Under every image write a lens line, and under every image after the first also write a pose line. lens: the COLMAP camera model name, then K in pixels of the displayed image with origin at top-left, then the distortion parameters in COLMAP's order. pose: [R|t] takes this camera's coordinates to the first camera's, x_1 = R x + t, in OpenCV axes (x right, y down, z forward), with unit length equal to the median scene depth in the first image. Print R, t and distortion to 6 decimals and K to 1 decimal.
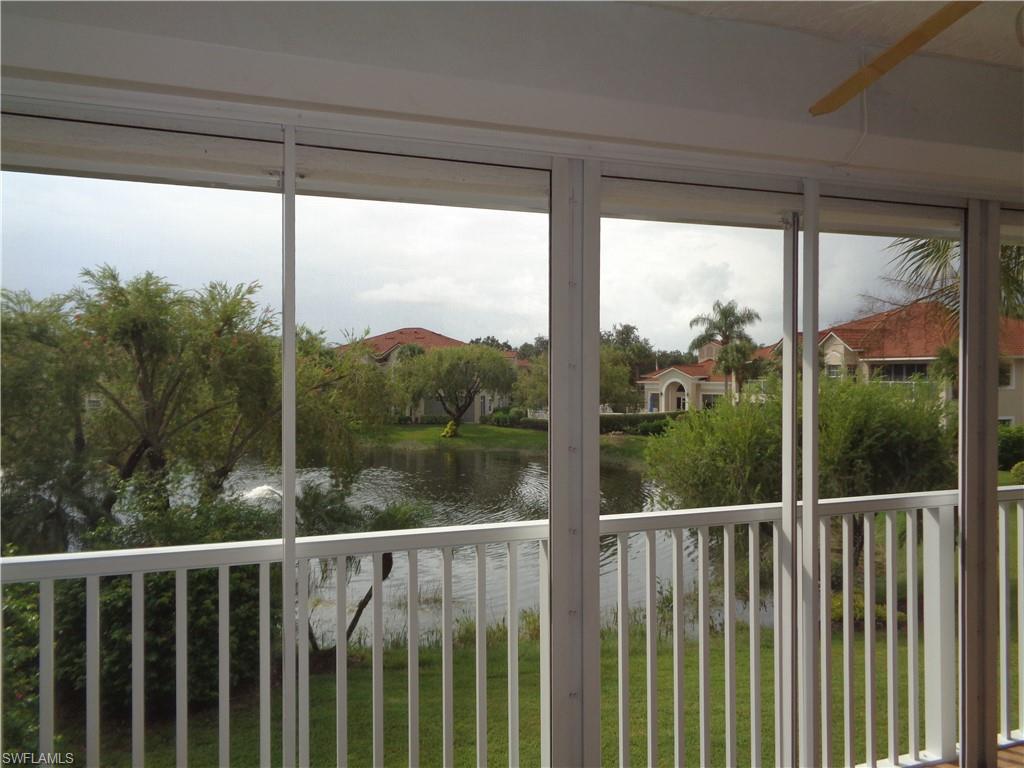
lens RADIAL K [[758.3, 0, 513.7], [0, 758.3, 387.3], [0, 0, 1]] dist [0.027072, -0.000751]
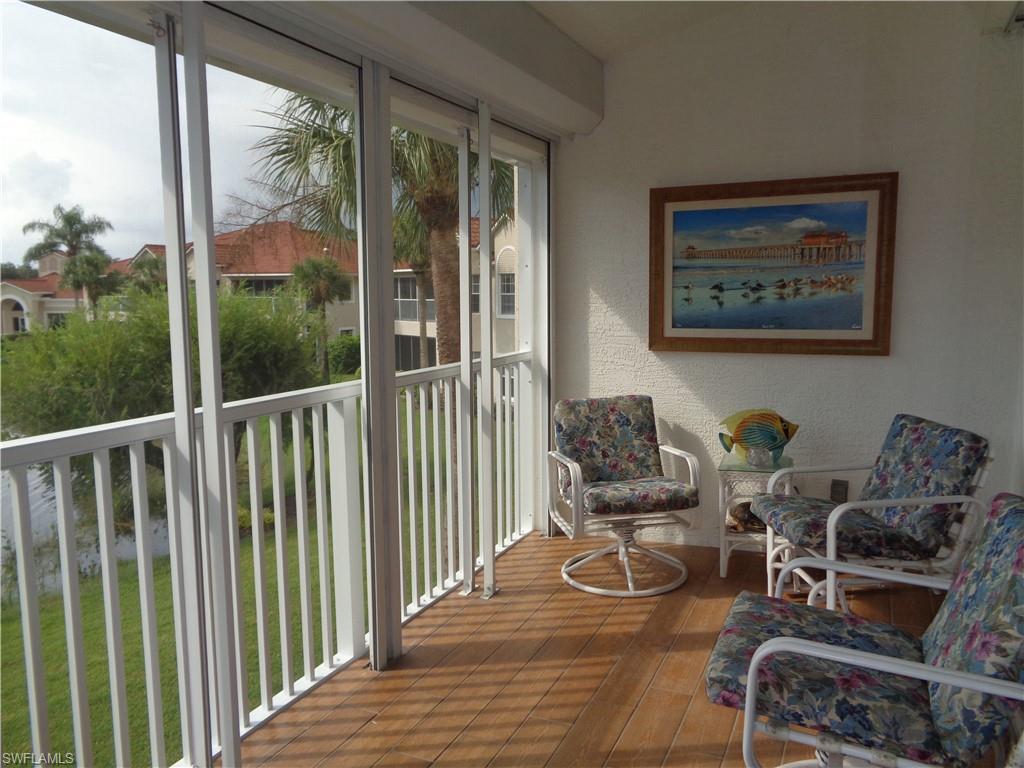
lens RADIAL K [[784.5, 0, 511.0], [0, 784.5, 389.9], [0, 0, 1]] dist [0.032135, -0.000419]
pose [[0.717674, -0.086286, 0.691013, 0.042576], [0.007618, 0.993207, 0.116109, 0.036284], [-0.696338, -0.078064, 0.713456, 0.180785]]
